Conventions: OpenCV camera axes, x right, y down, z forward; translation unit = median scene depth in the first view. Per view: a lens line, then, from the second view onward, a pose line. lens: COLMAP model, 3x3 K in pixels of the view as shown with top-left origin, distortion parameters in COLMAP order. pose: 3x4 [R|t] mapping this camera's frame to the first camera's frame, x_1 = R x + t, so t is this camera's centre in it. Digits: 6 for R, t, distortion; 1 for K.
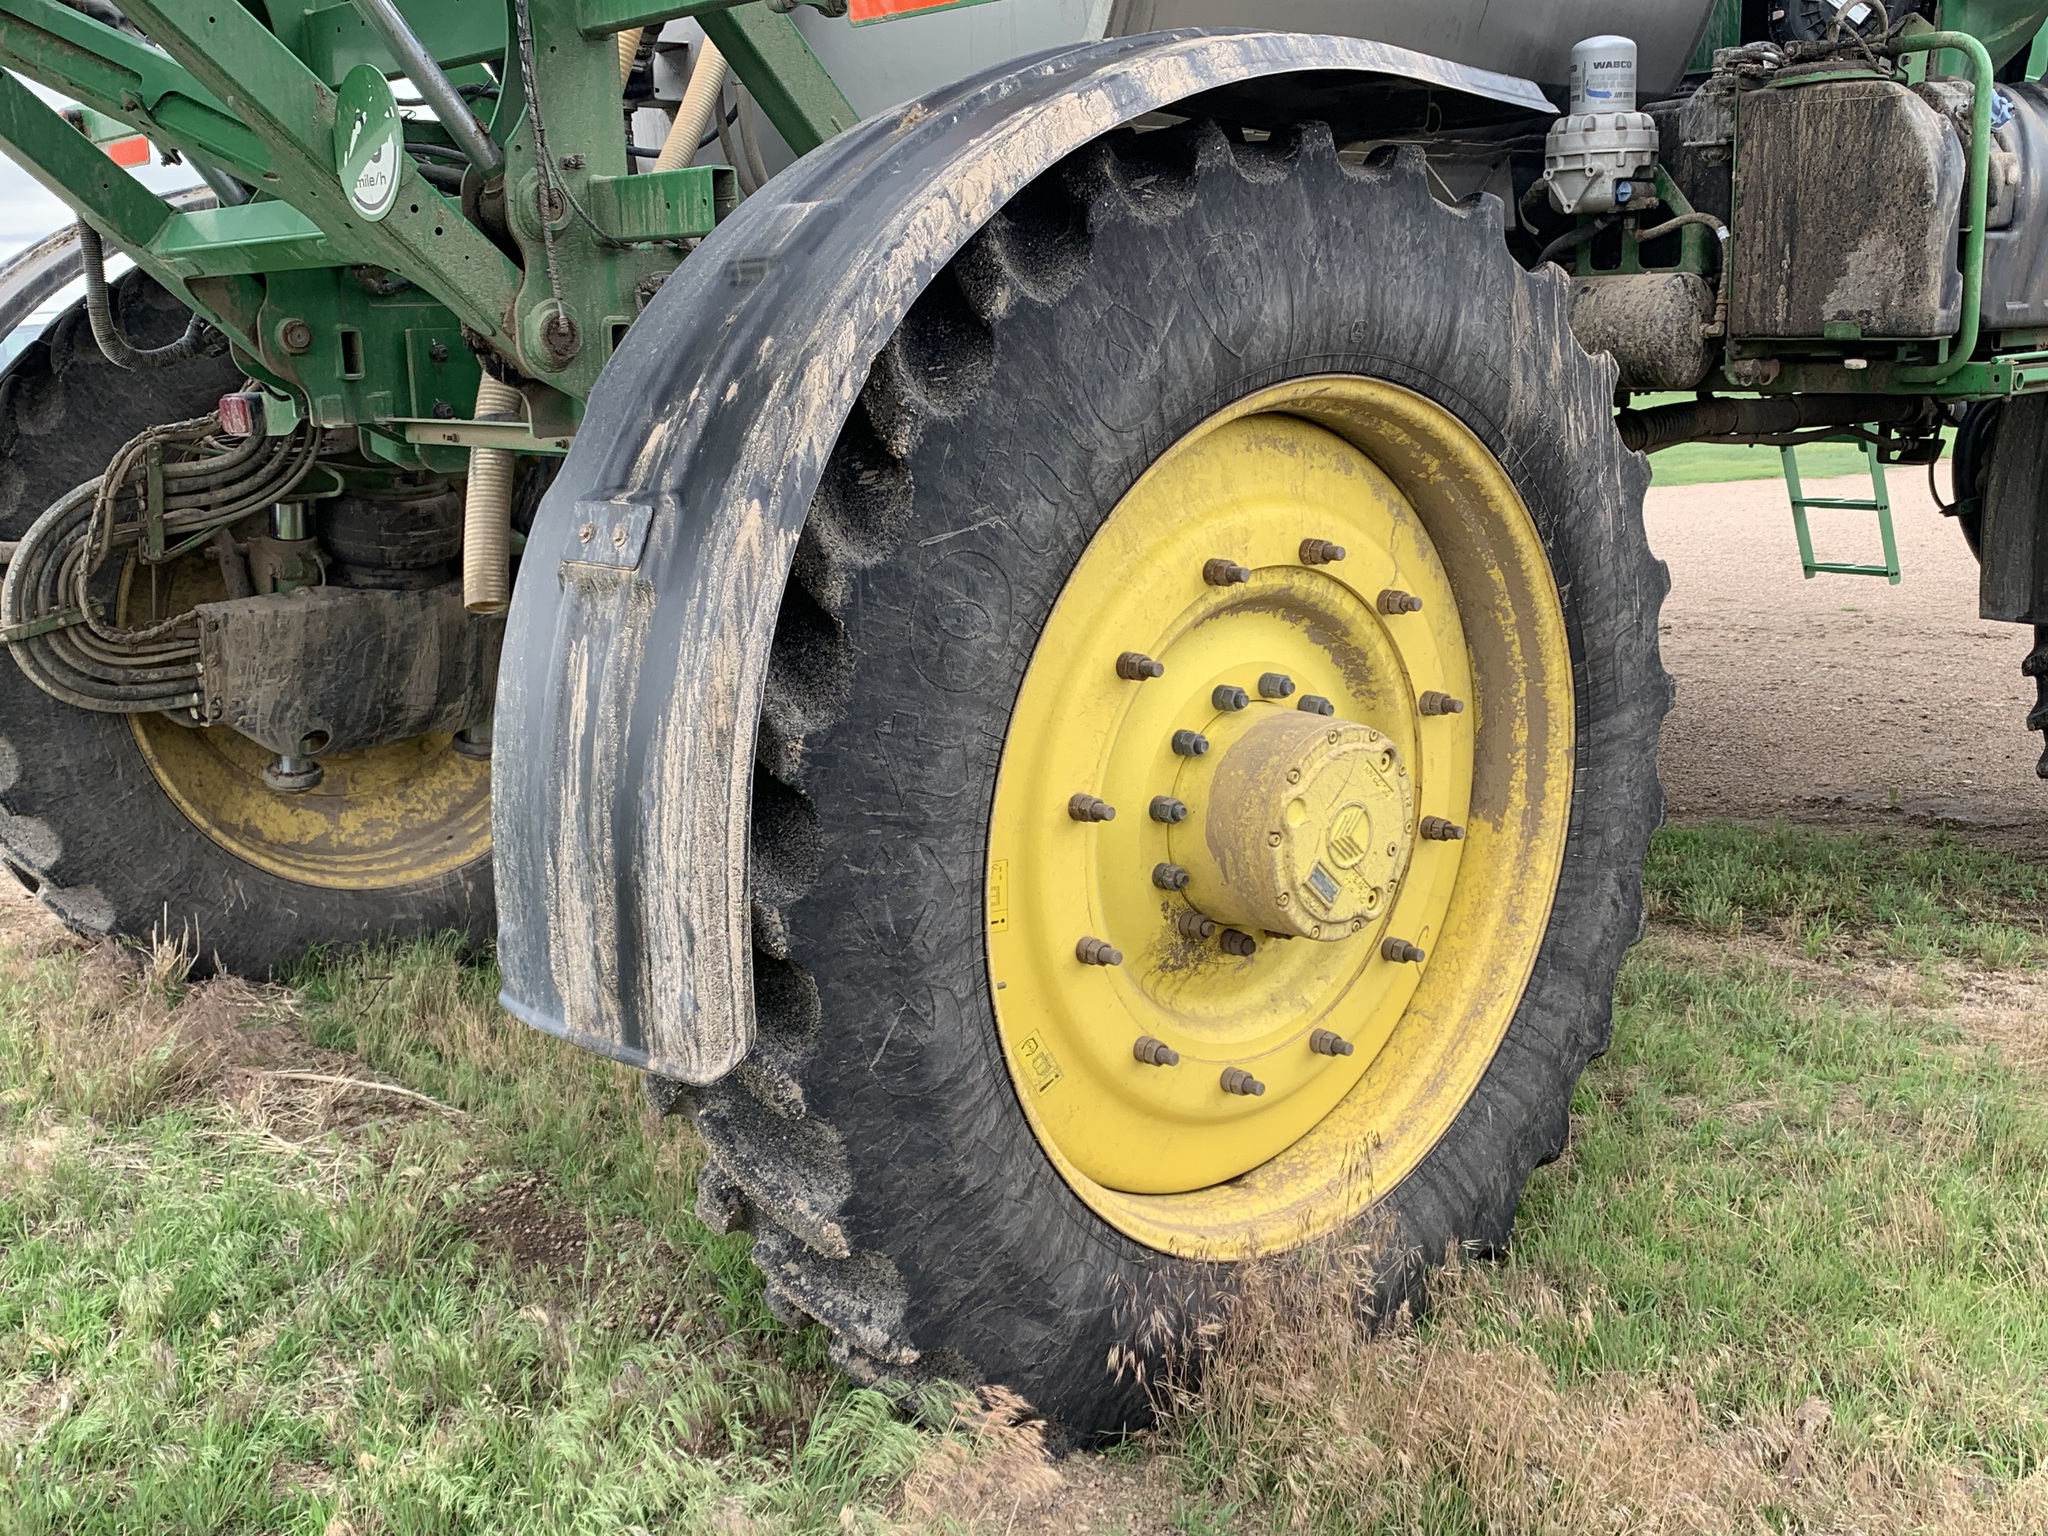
lens RADIAL K [[2083.5, 0, 1012.1], [0, 2083.5, 768.5], [0, 0, 1]] dist [0.073416, 0.000000]
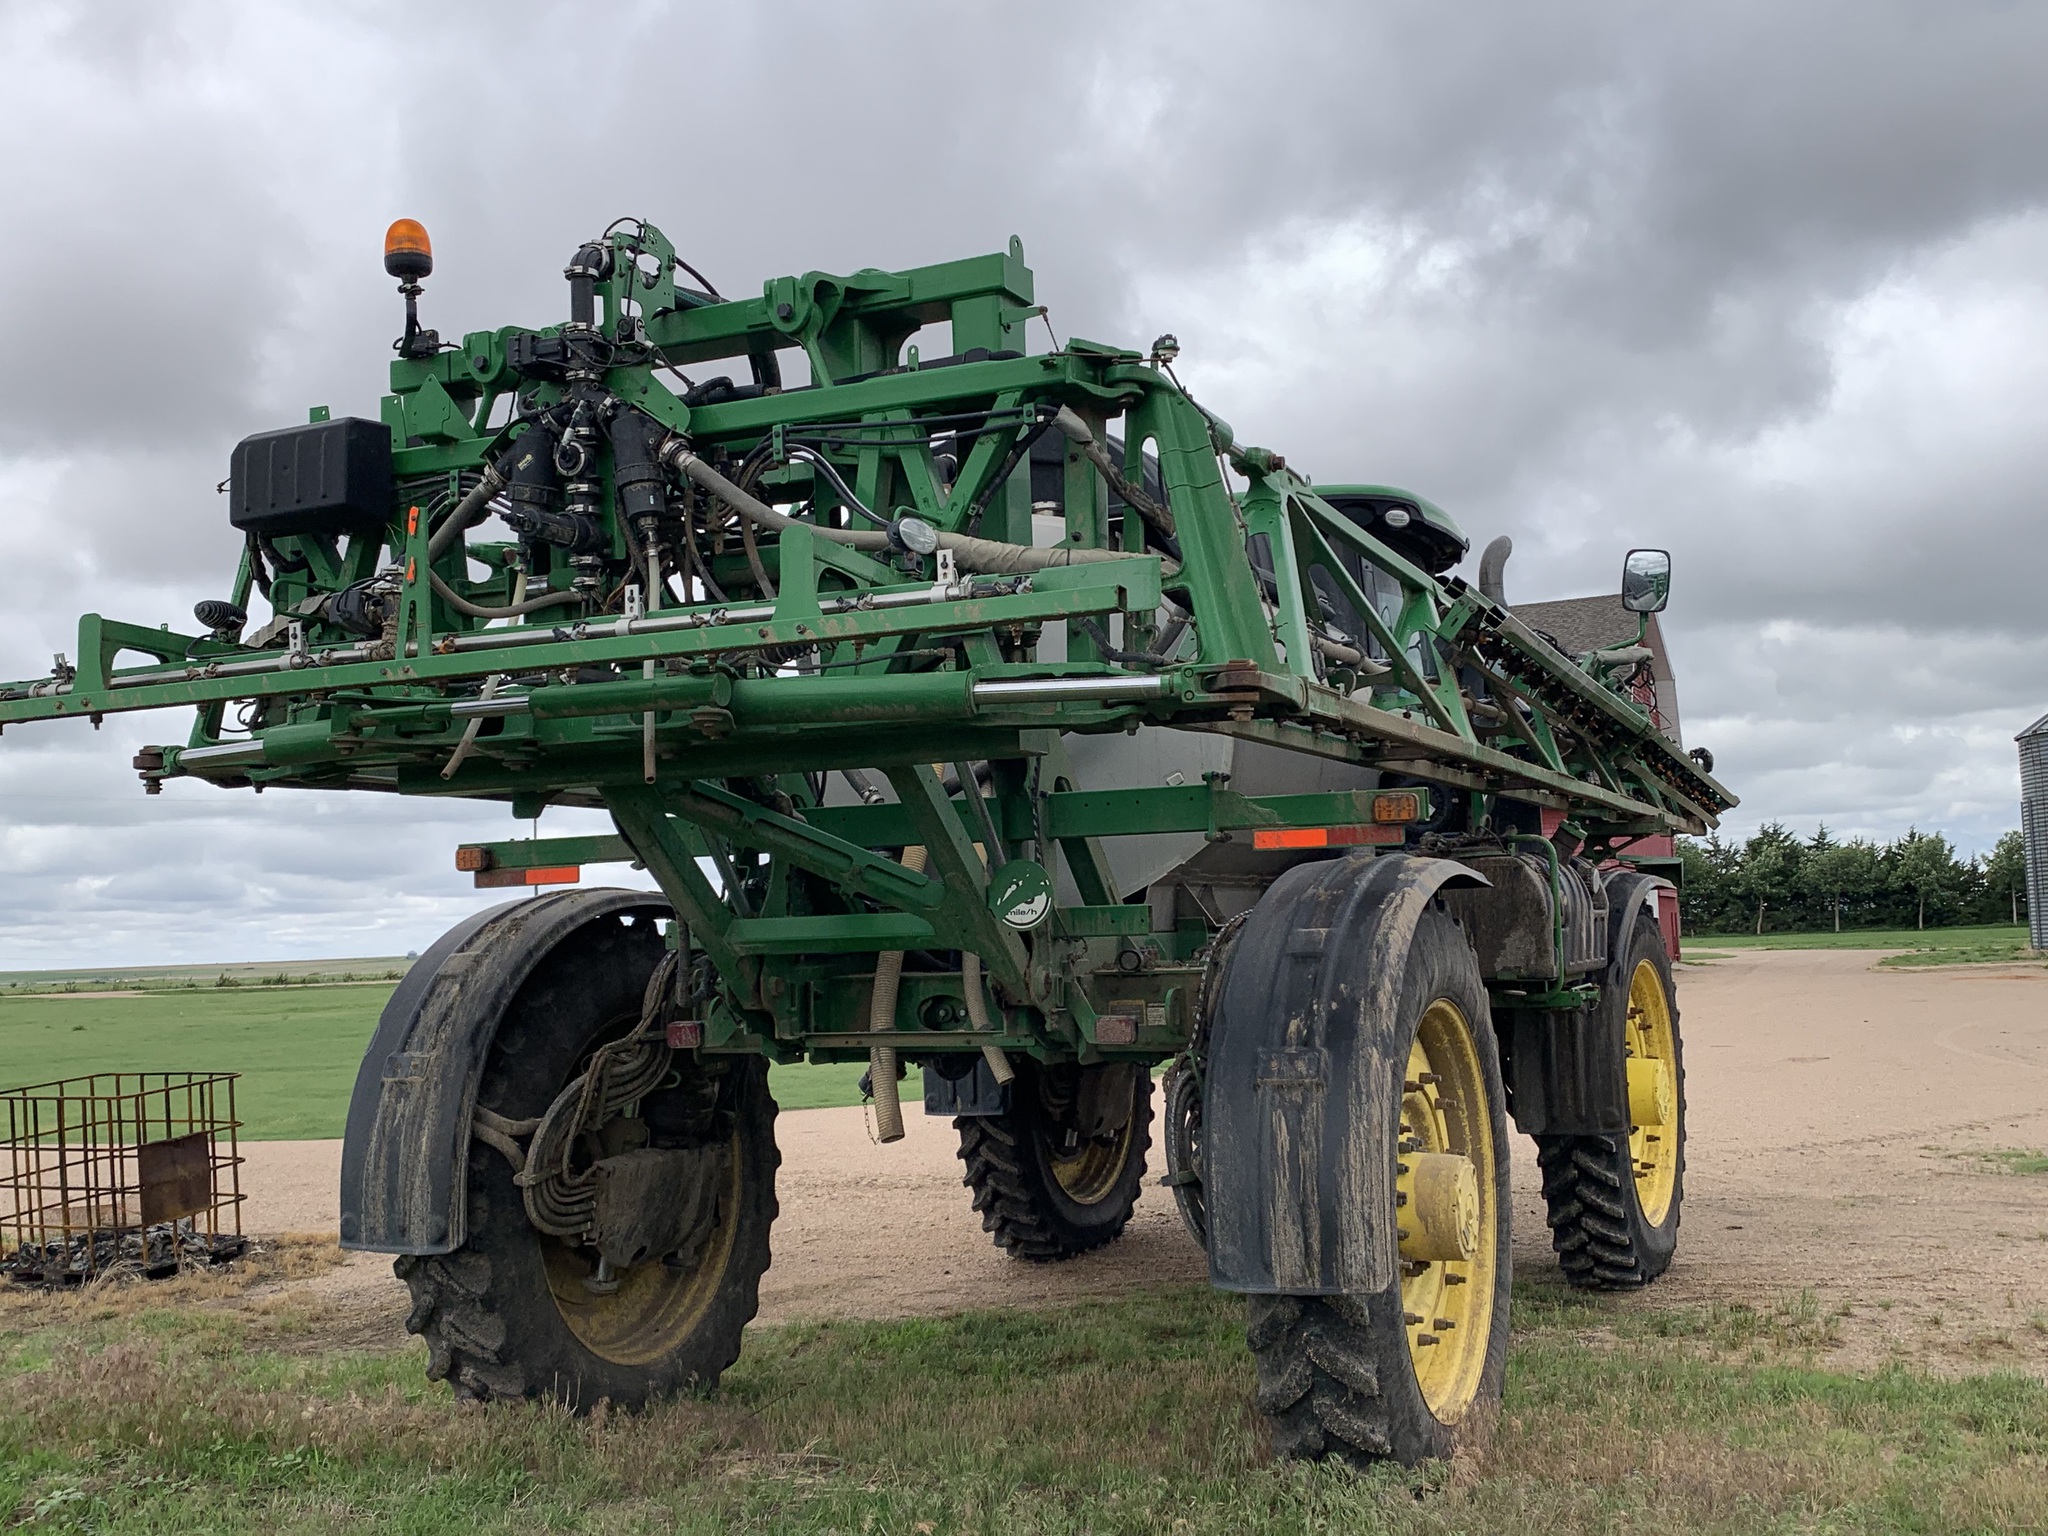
lens RADIAL K [[2083.5, 0, 1026.1], [0, 2083.5, 790.4], [0, 0, 1]] dist [0.073416, 0.000000]
pose [[0.915813, 0.029292, 0.400534, -0.909048], [0.088070, 0.958412, -0.271460, 0.131648], [-0.391828, 0.283882, 0.875147, -0.668061]]
